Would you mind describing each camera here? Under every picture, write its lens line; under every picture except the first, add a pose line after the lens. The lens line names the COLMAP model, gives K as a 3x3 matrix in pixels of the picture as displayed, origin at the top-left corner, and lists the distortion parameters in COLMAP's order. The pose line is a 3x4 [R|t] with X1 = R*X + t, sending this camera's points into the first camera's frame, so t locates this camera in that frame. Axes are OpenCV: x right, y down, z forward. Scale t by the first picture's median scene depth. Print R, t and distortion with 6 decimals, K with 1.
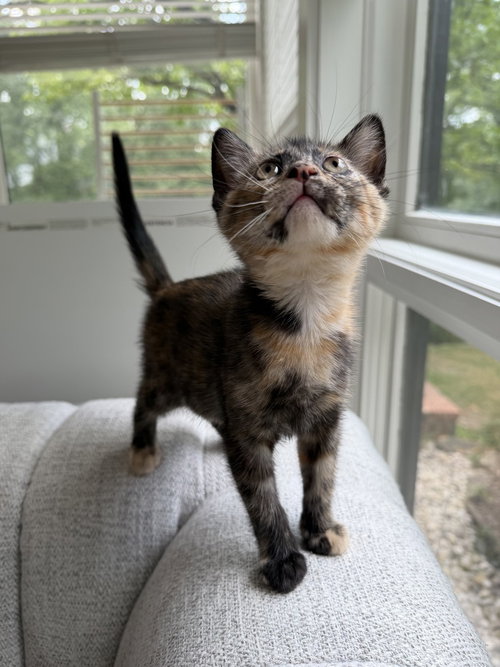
lens RADIAL K [[490.9, 0, 241.5], [0, 490.9, 333.8], [0, 0, 1]] dist [-0.042263, 0.017538]
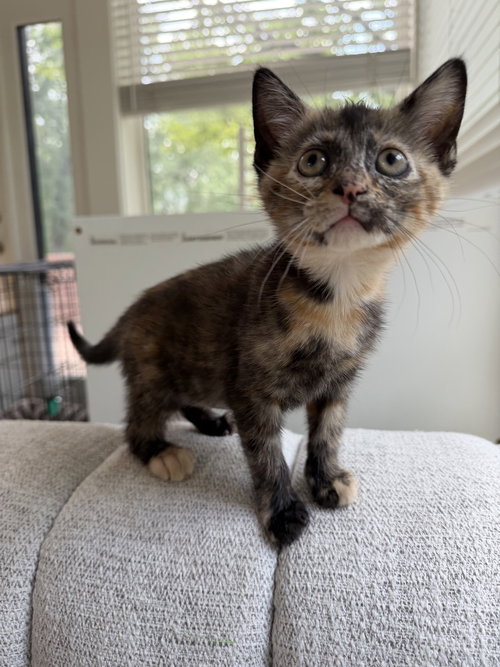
lens RADIAL K [[490.9, 0, 252.1], [0, 490.9, 331.3], [0, 0, 1]] dist [-0.042263, 0.017538]
pose [[0.979137, 0.024291, -0.201742, -0.360669], [-0.044107, 0.994564, -0.094320, 0.086310], [0.198354, 0.101251, 0.974887, 0.318915]]
